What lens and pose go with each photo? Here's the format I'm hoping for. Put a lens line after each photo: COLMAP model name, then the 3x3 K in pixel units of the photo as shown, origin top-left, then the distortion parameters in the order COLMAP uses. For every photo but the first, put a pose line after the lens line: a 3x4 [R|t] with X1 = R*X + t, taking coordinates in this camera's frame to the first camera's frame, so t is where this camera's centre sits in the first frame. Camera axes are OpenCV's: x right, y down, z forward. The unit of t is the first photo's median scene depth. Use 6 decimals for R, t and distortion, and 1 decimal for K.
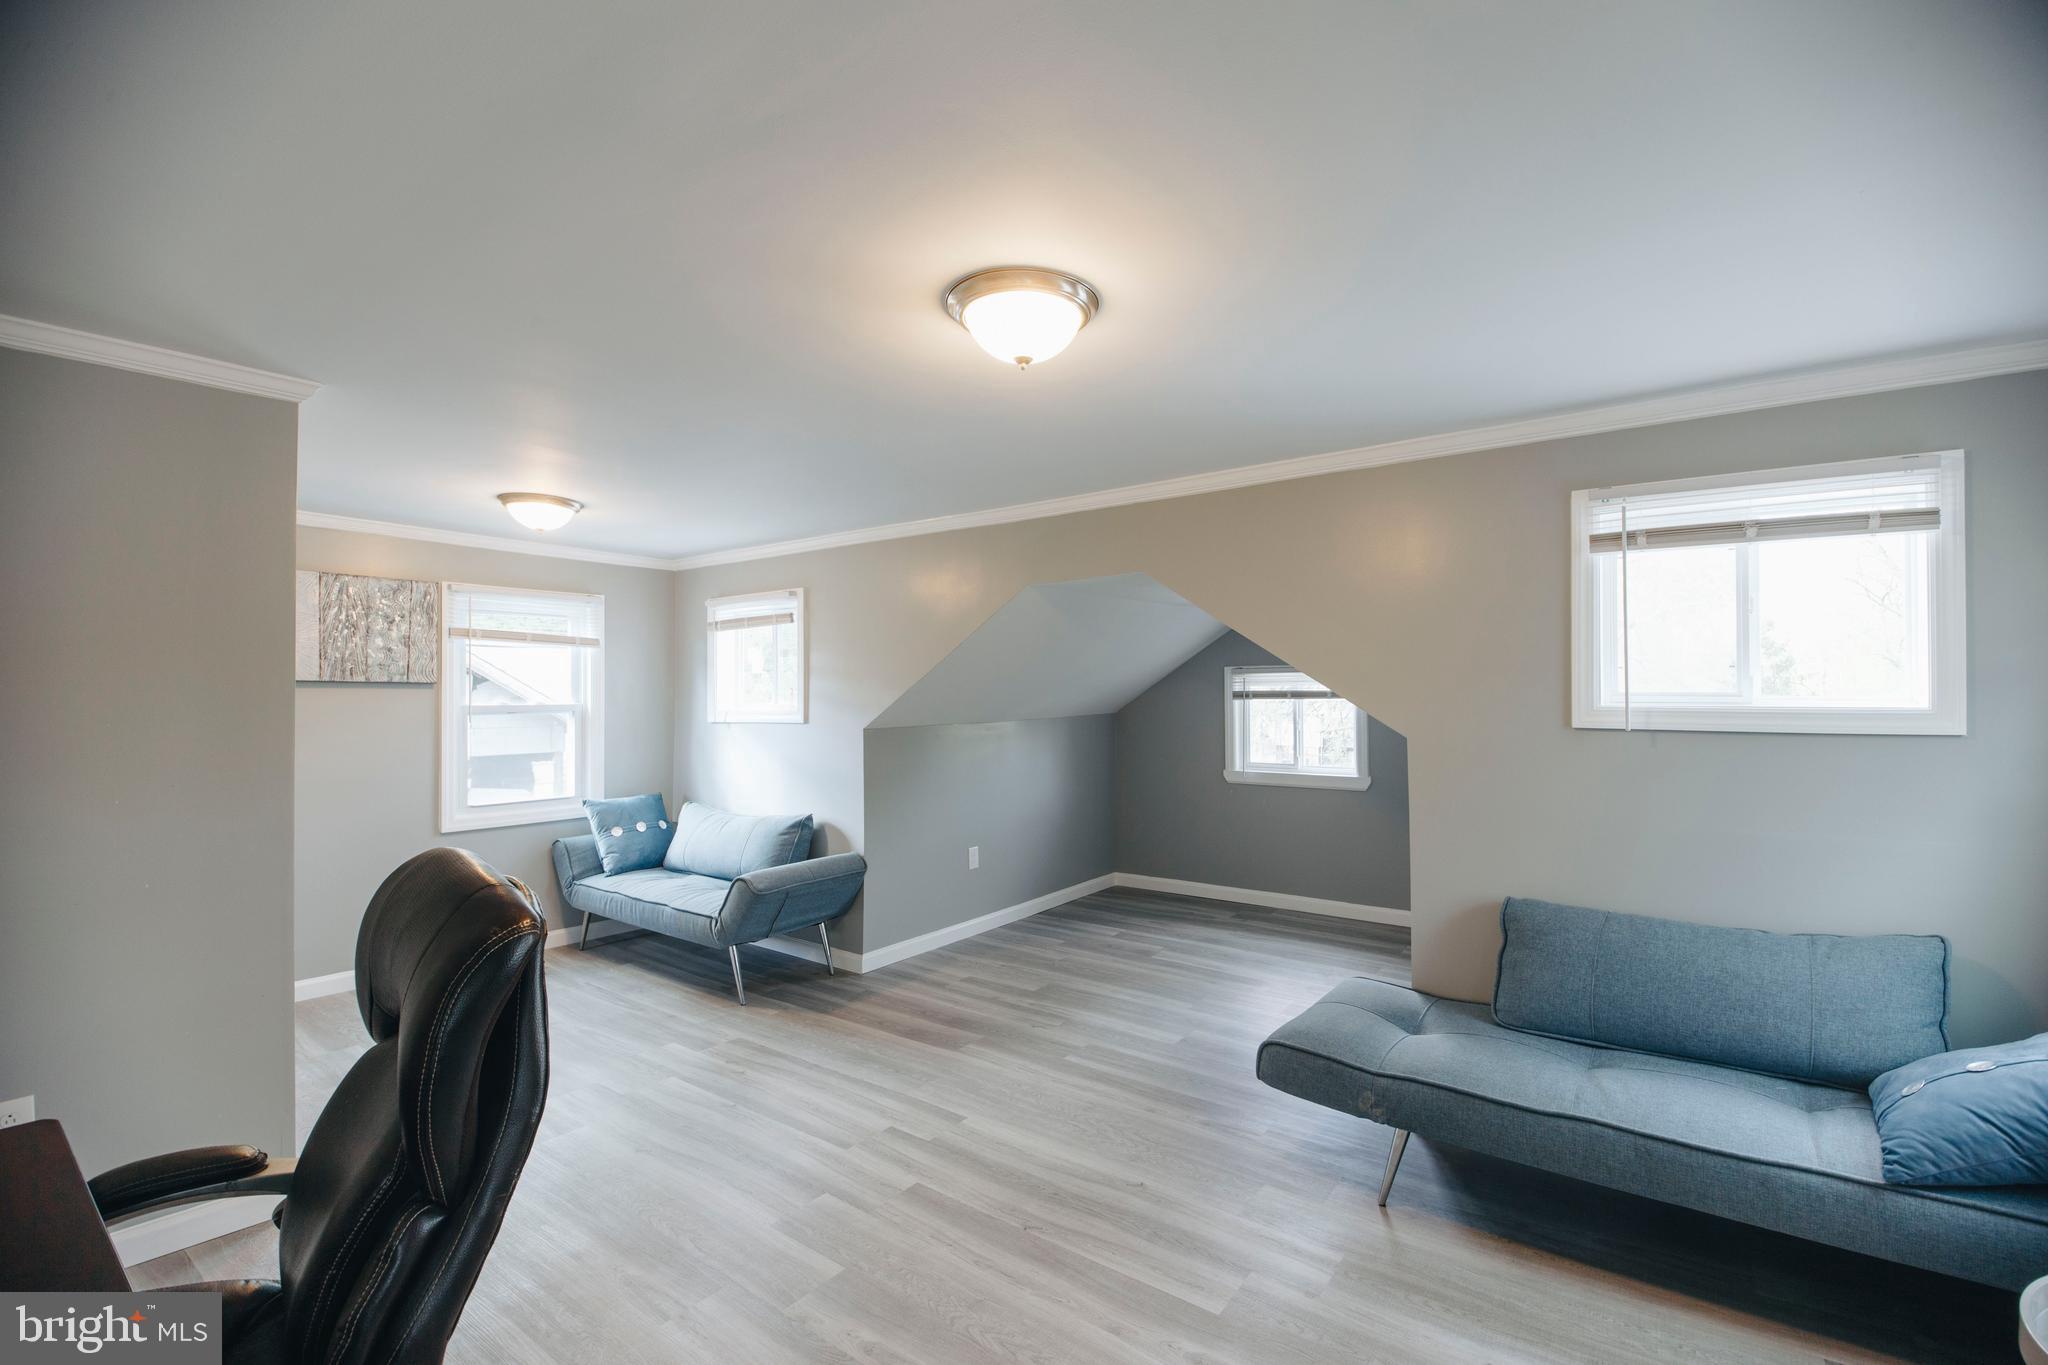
lens RADIAL K [[918.3, 0, 1024.0], [0, 918.3, 682.5], [0, 0, 1]] dist [0.016712, -0.020034]
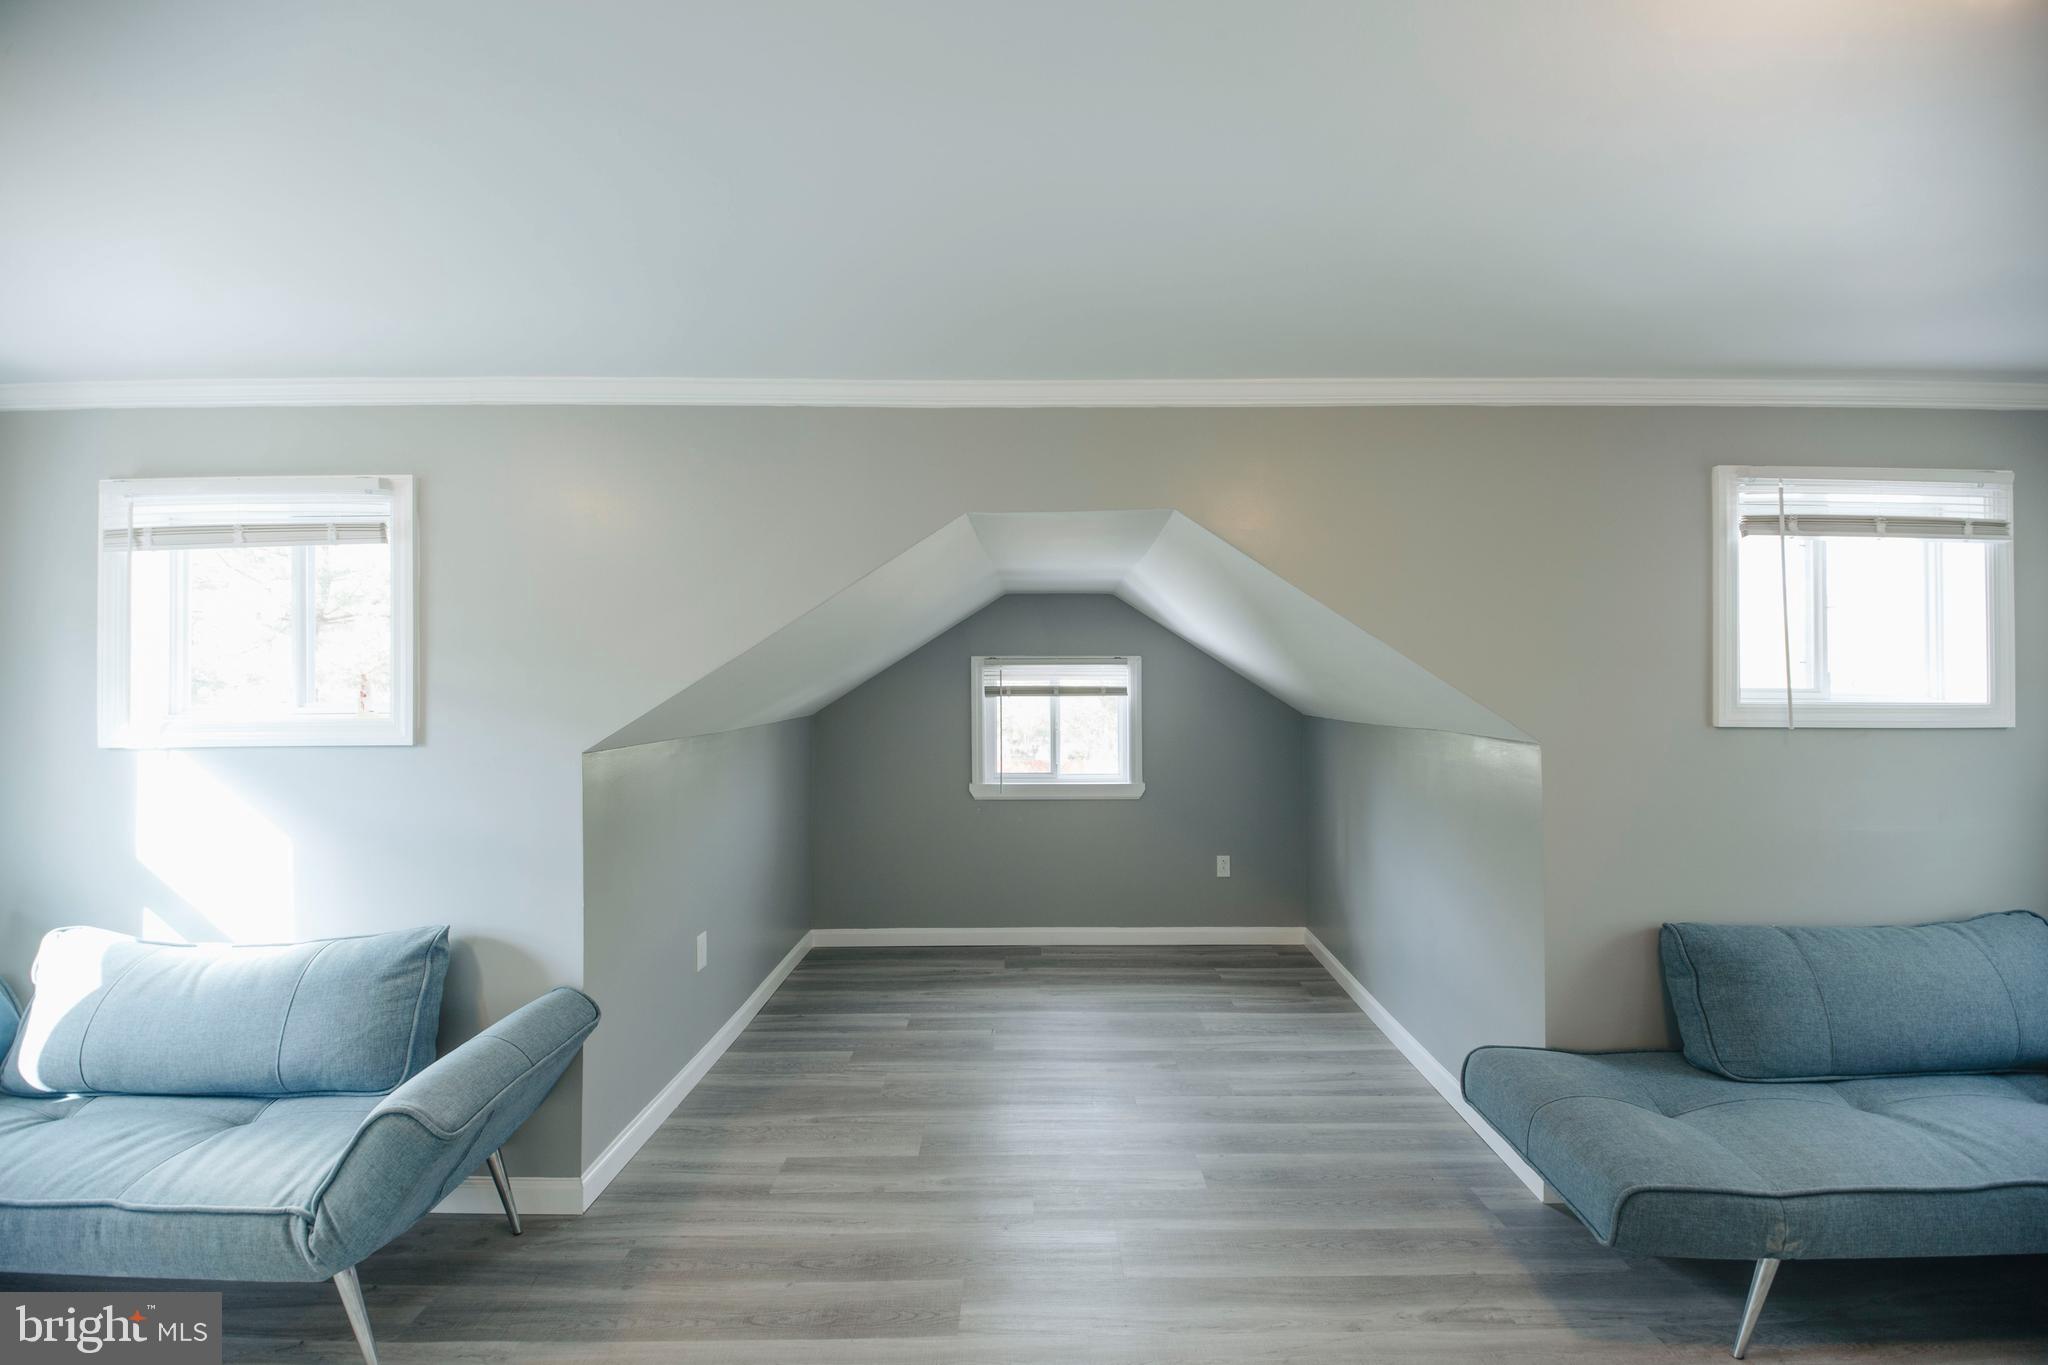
lens RADIAL K [[918.3, 0, 1024.0], [0, 918.3, 682.5], [0, 0, 1]] dist [0.016712, -0.020034]
pose [[0.792759, 0.008005, 0.609483, -0.301007], [-0.009639, 0.999953, -0.000596, 0.007746], [-0.609459, -0.005403, 0.792799, 0.423858]]
